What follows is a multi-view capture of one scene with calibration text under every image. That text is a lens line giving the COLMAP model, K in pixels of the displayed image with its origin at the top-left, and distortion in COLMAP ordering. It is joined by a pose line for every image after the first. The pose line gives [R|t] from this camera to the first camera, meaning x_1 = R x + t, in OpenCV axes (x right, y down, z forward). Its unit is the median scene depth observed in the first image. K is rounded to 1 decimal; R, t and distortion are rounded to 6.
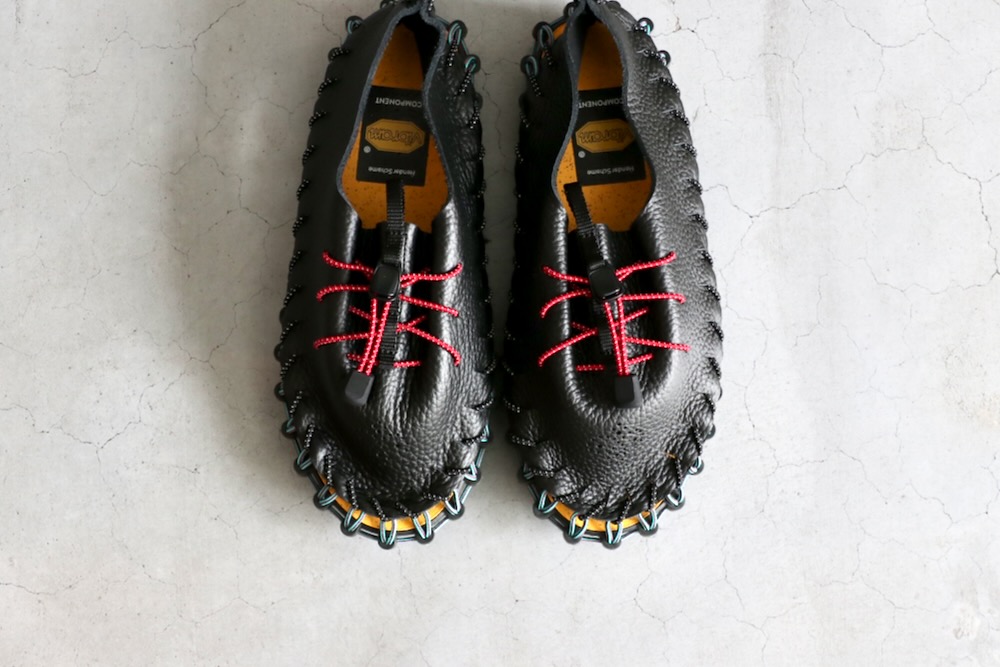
lens RADIAL K [[1479.7, 0, 494.9], [0, 1479.7, 341.3], [0, 0, 1]] dist [-0.098585, 0.000000]
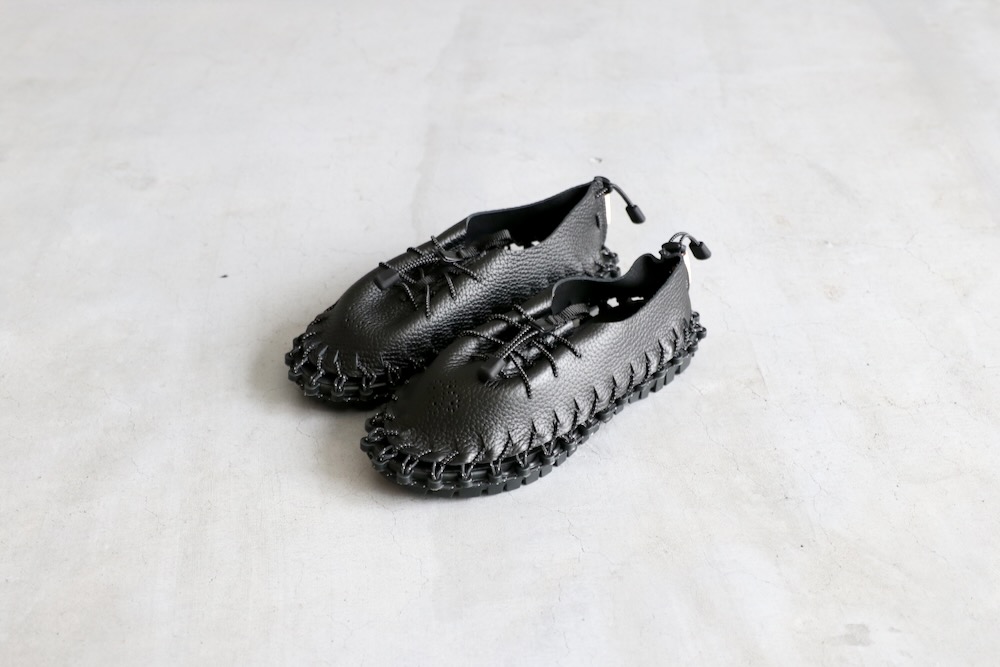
lens RADIAL K [[1219.4, 0, 503.9], [0, 1219.4, 334.3], [0, 0, 1]] dist [-0.096697, 0.000000]
pose [[0.998940, -0.045725, 0.005350, 0.281781], [0.034957, 0.677748, -0.734463, 0.938565], [0.029958, 0.733871, 0.678628, 0.191413]]
